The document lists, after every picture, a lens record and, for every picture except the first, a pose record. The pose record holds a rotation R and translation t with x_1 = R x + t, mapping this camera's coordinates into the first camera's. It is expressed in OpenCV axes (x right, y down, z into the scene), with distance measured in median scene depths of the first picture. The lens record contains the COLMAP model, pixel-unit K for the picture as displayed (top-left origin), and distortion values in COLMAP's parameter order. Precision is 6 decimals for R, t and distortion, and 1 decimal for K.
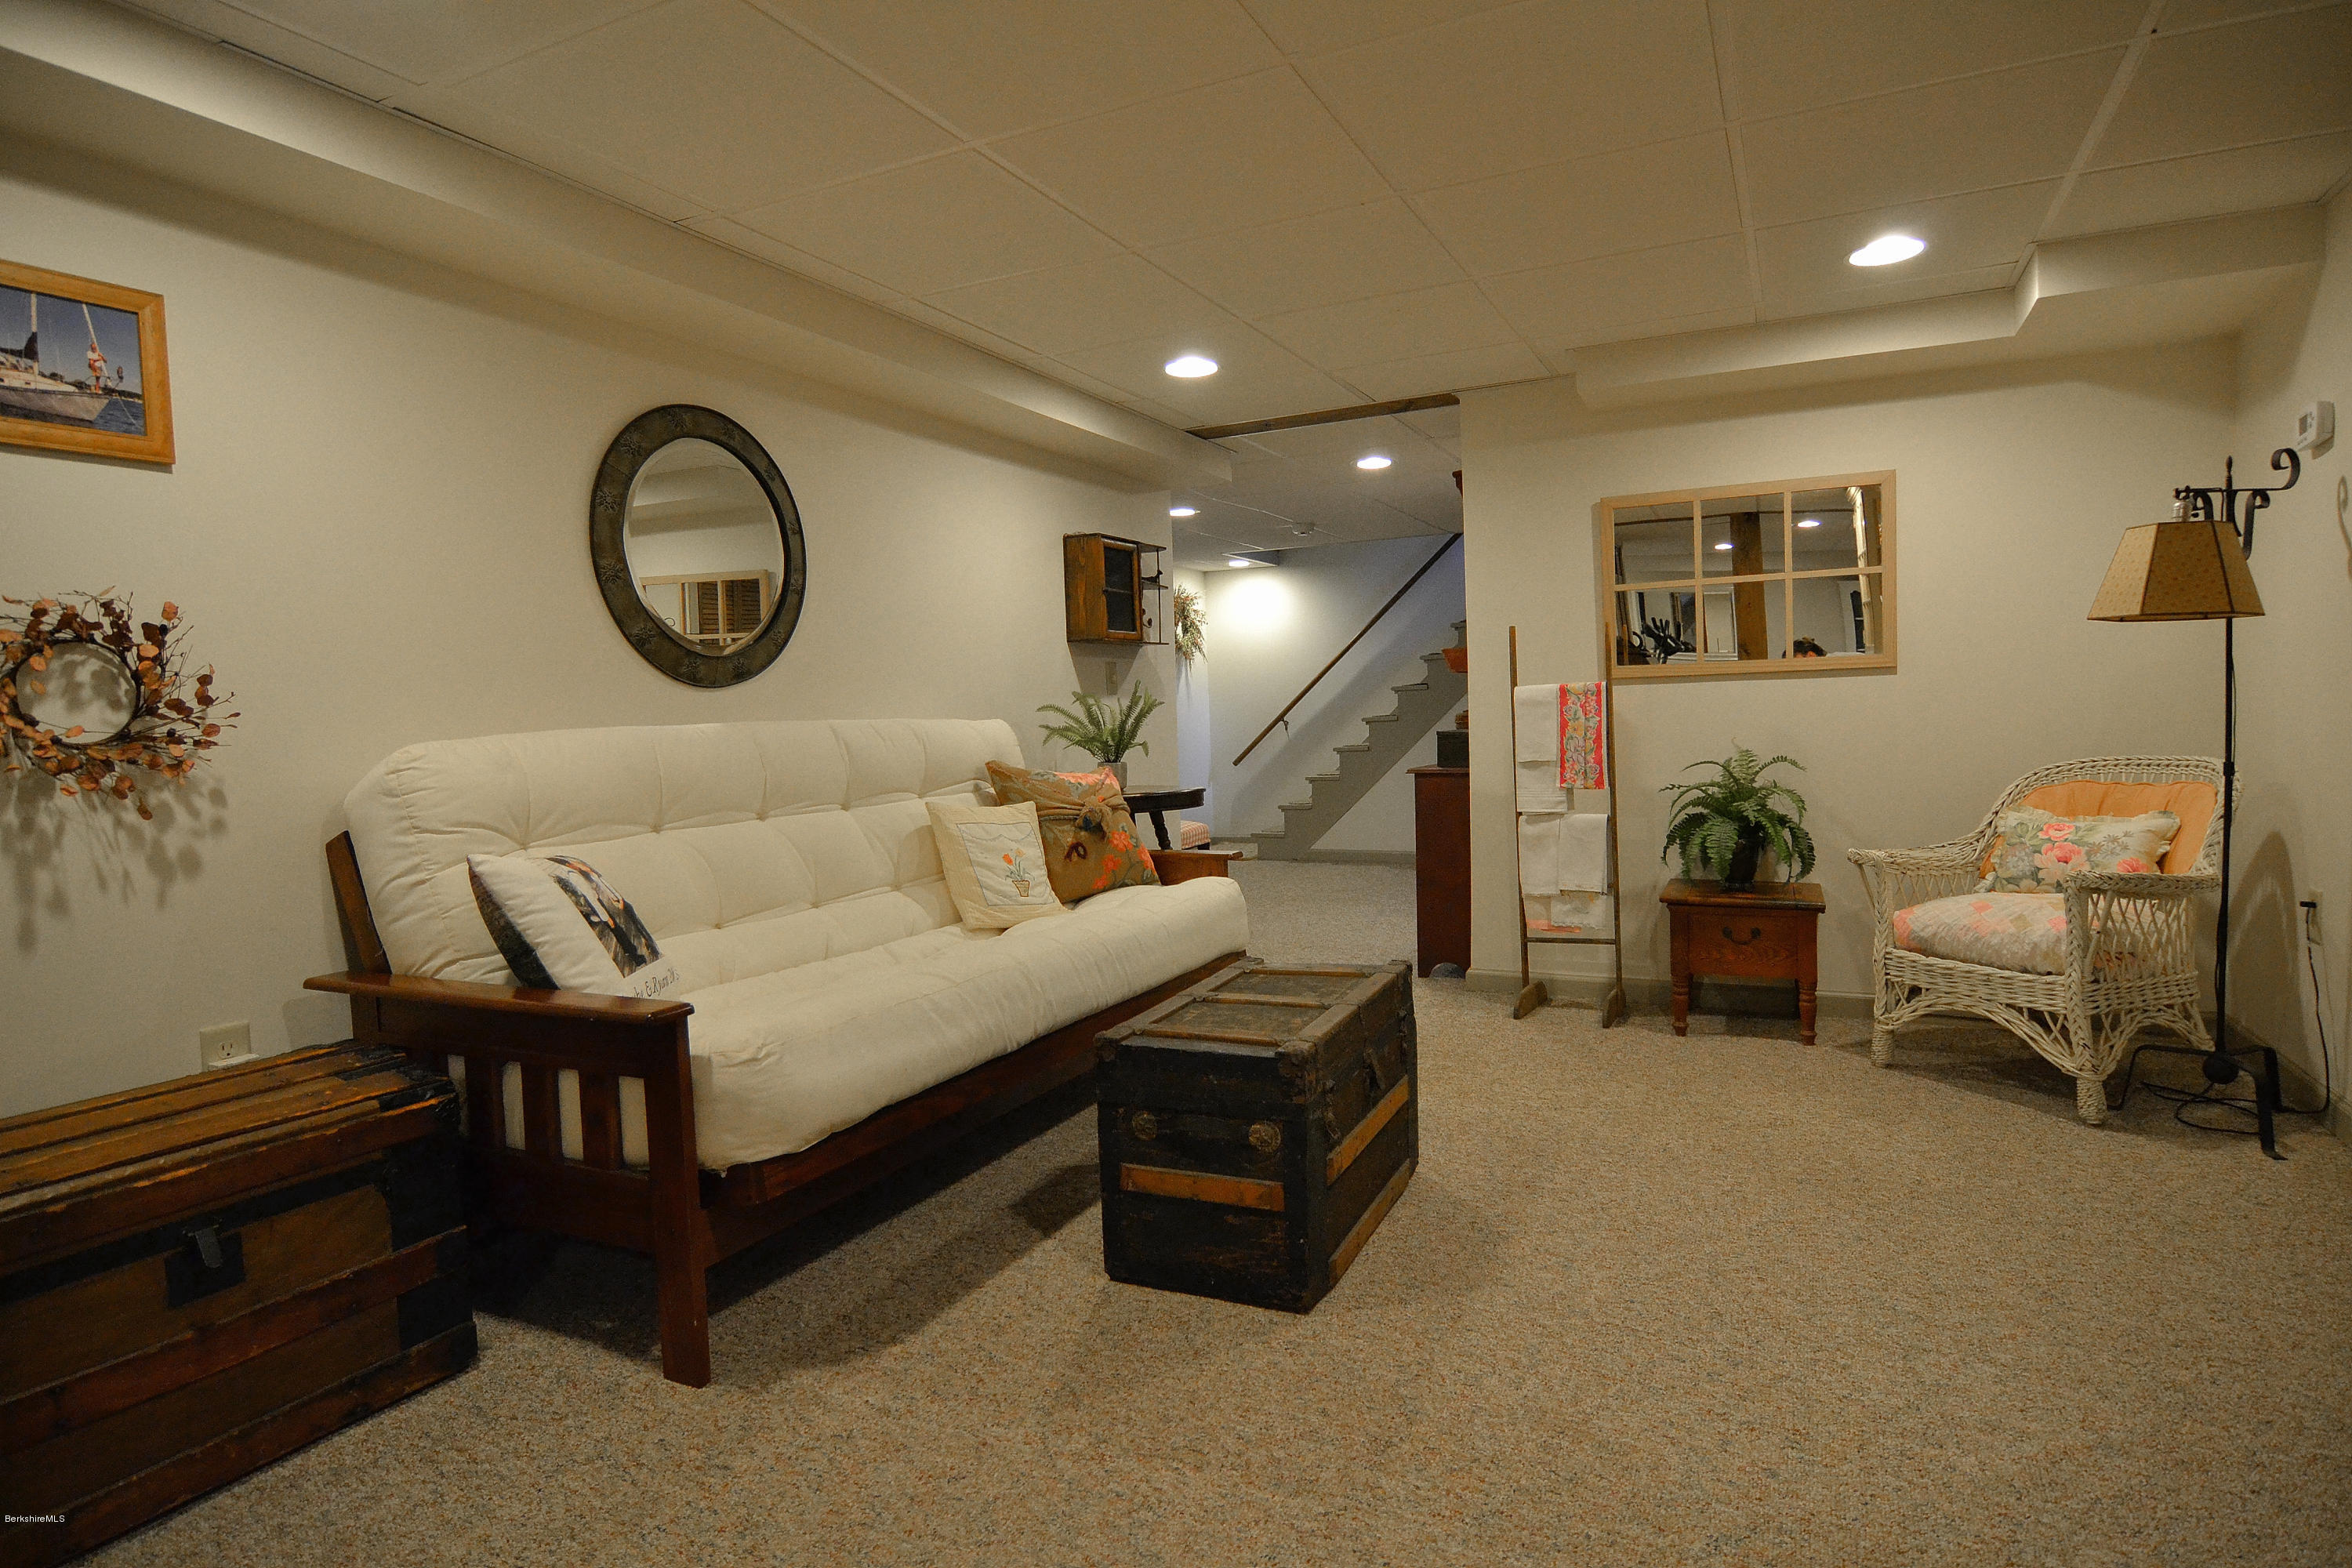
lens RADIAL K [[1284.1, 0, 1184.3], [0, 1284.1, 787.7], [0, 0, 1]] dist [-0.002858, -0.014292]
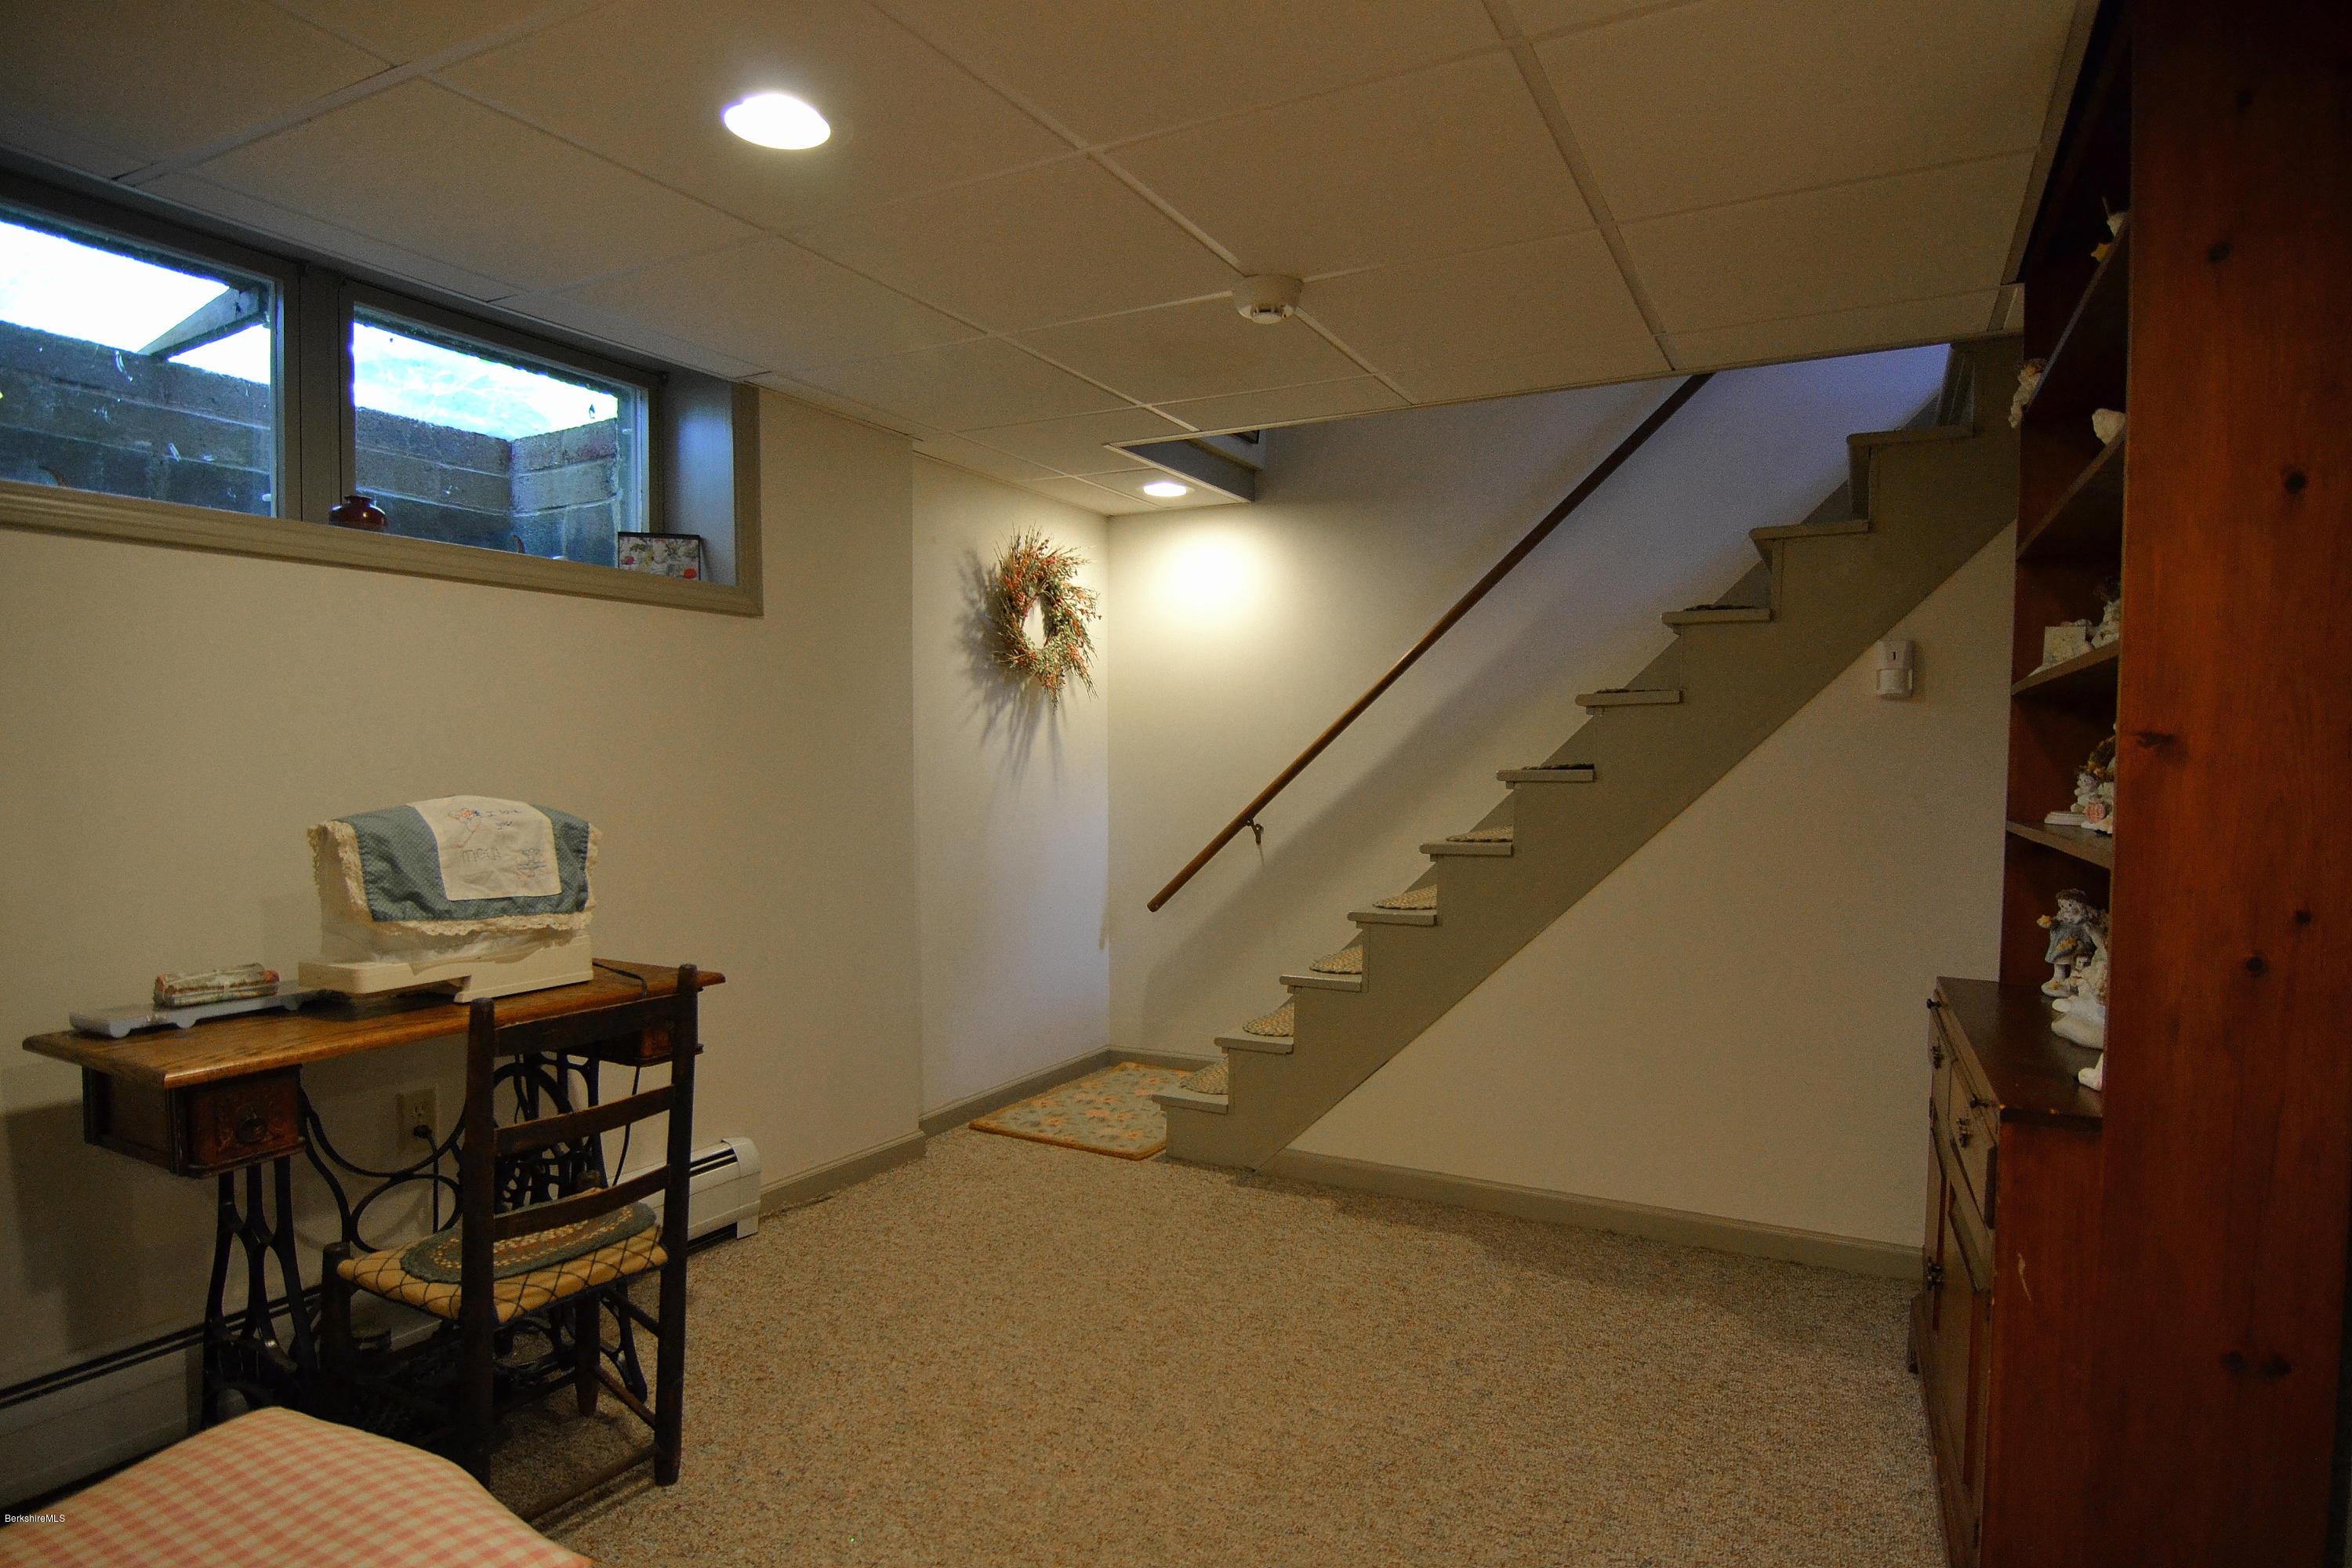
lens RADIAL K [[1284.1, 0, 1184.3], [0, 1284.1, 787.7], [0, 0, 1]] dist [-0.002858, -0.014292]
pose [[0.998592, 0.036126, -0.038846, 0.171537], [-0.037356, 0.998807, -0.031439, -0.122288], [0.037664, 0.032846, 0.998751, 1.276714]]
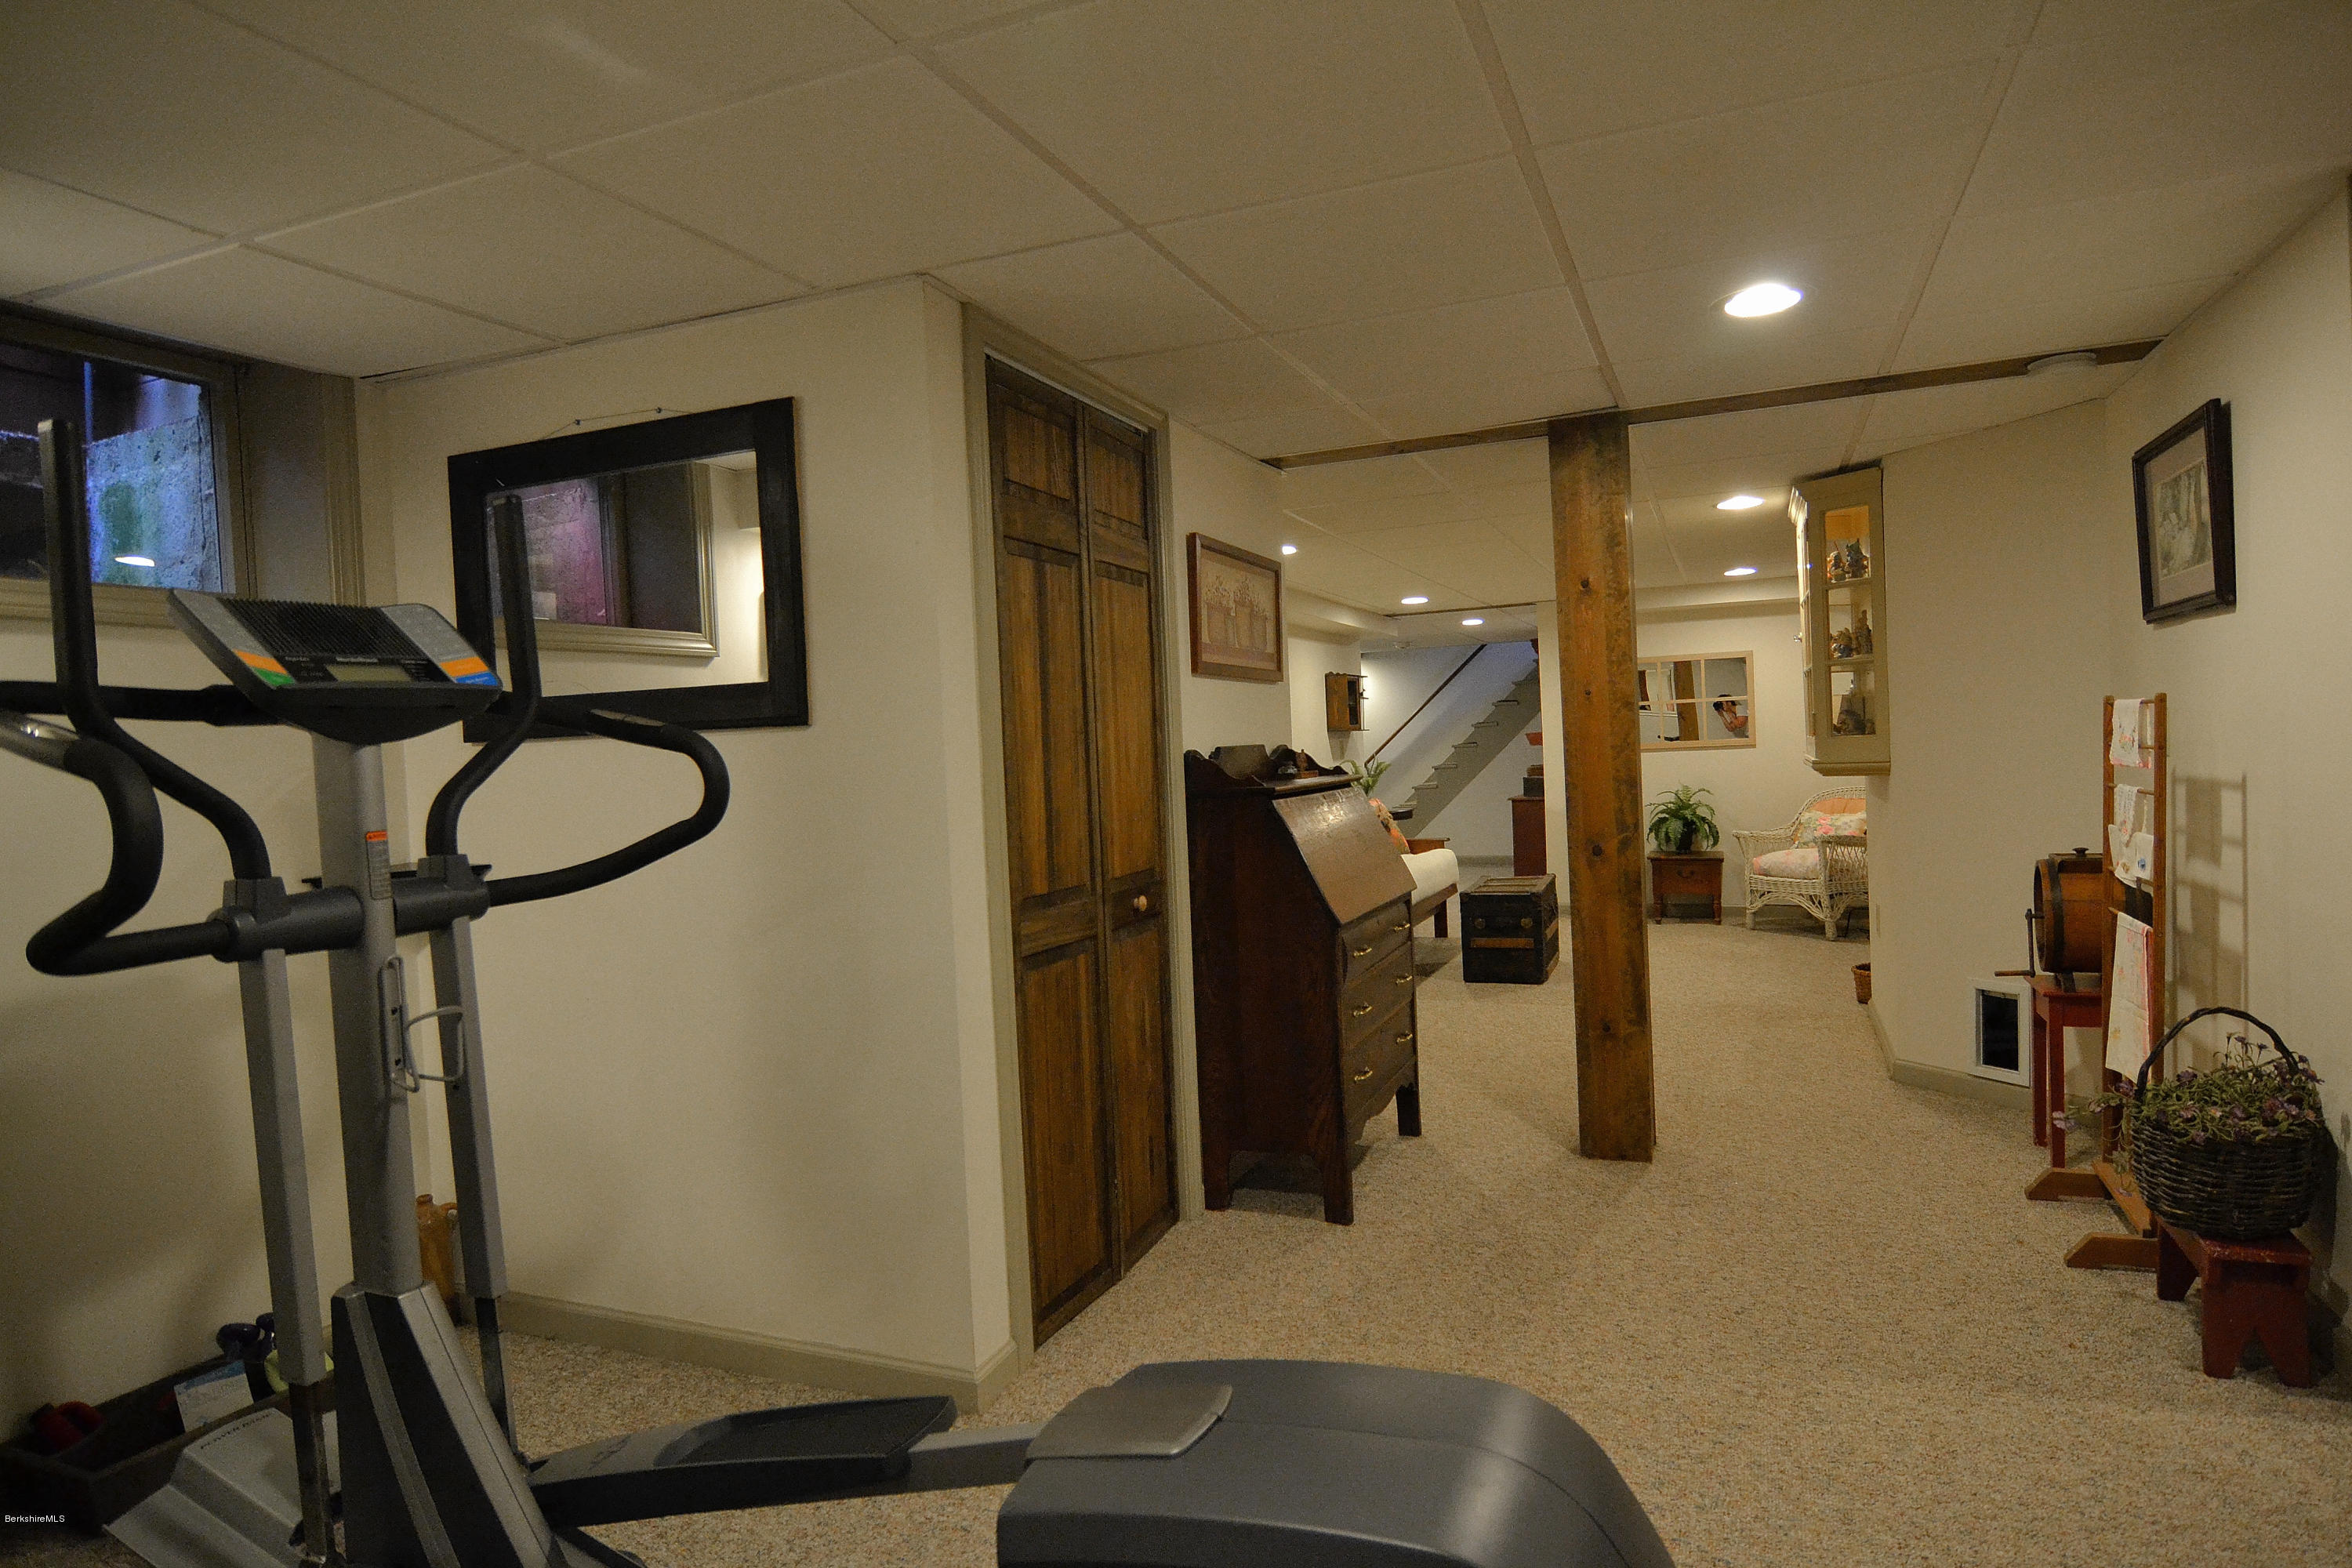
lens RADIAL K [[1281.3, 0, 1184.4], [0, 1281.3, 790.8], [0, 0, 1]] dist [-0.019240, -0.001365]
pose [[0.999101, -0.011101, 0.040907, -0.450752], [0.012131, 0.999614, -0.025004, 0.020346], [-0.040613, 0.025477, 0.998850, -1.016718]]
